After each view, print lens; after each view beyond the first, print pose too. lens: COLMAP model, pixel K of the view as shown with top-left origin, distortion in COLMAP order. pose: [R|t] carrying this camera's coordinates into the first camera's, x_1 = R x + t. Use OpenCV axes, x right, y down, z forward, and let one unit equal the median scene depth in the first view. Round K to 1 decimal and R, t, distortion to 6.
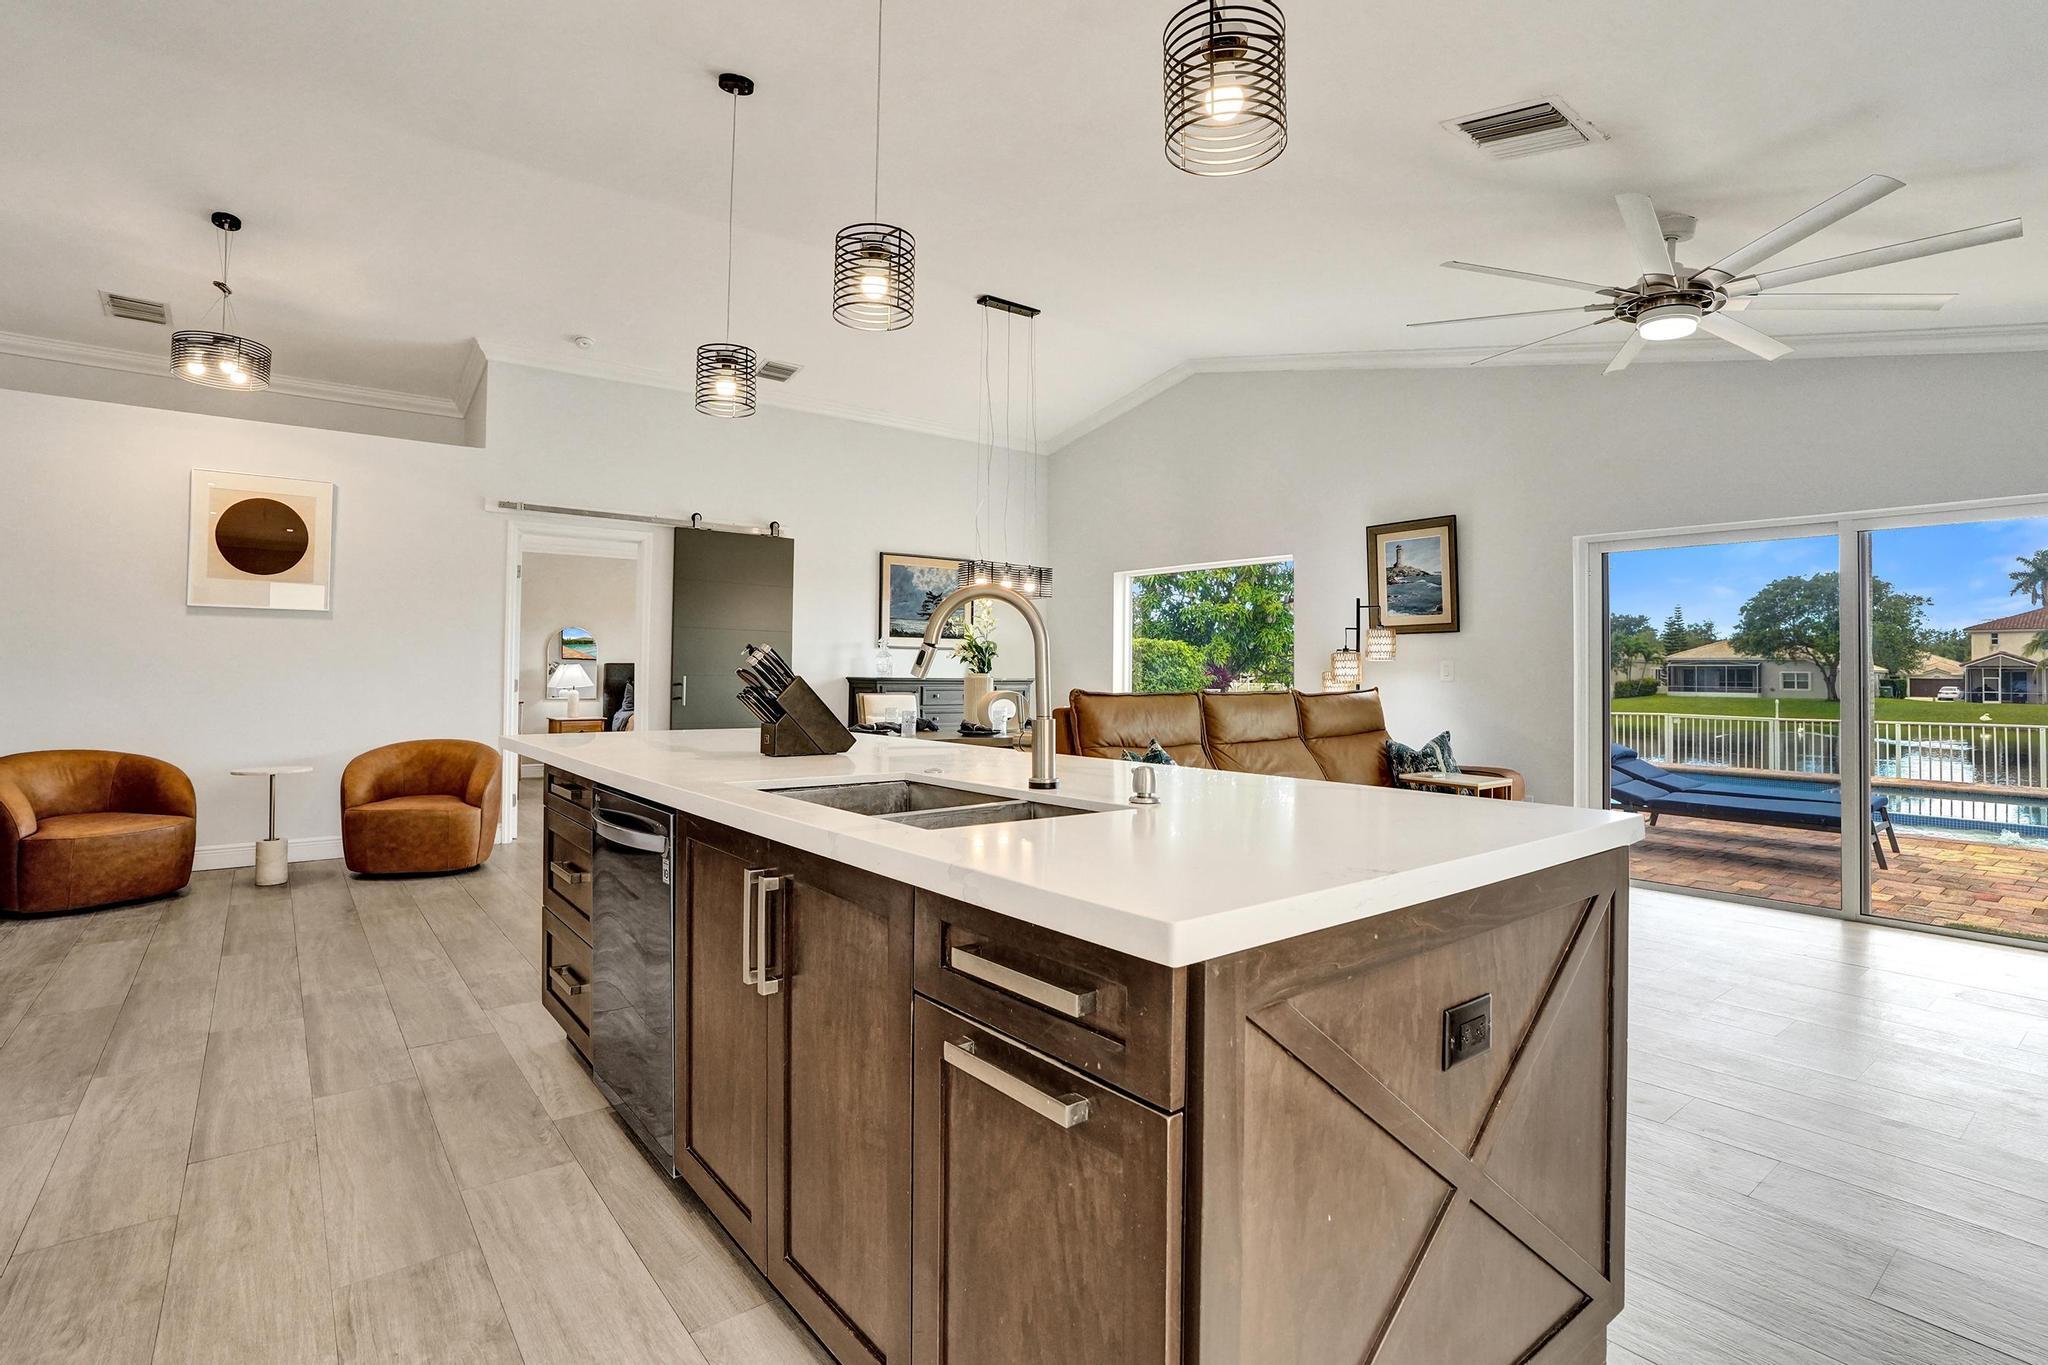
lens RADIAL K [[994.5, 0, 1002.0], [0, 994.5, 645.6], [0, 0, 1]] dist [-0.068982, 0.026908]
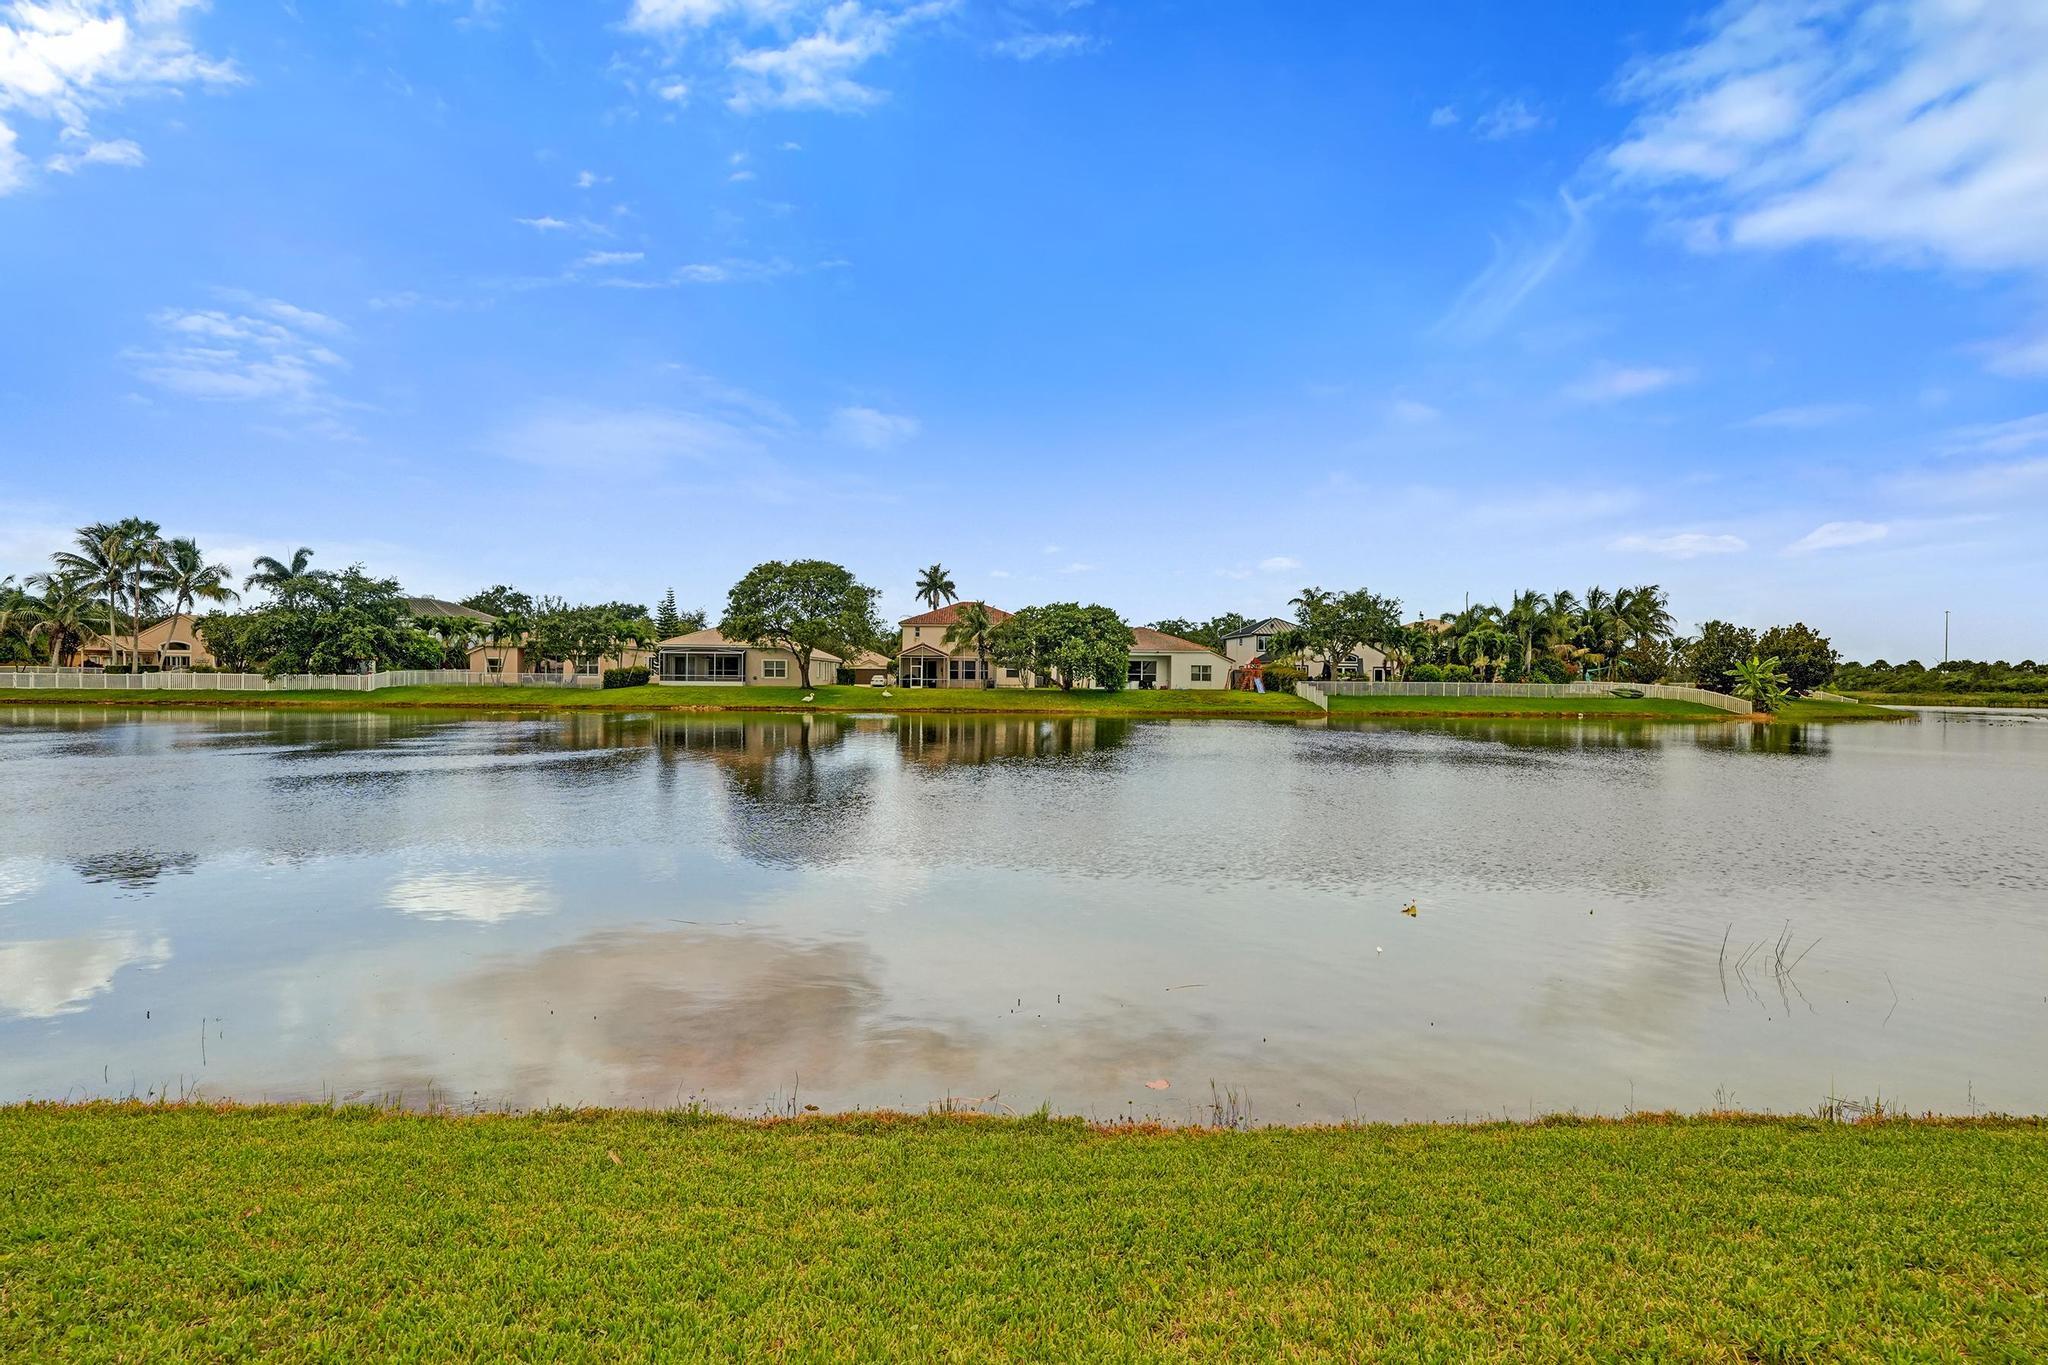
lens RADIAL K [[968.6, 0, 1024.0], [0, 968.6, 682.5], [0, 0, 1]] dist [-0.073073, 0.027437]
pose [[0.578994, -0.011194, 0.815255, 2.467630], [-0.025022, 0.999191, 0.031490, 0.198441], [-0.814948, -0.038632, 0.578245, 3.234976]]
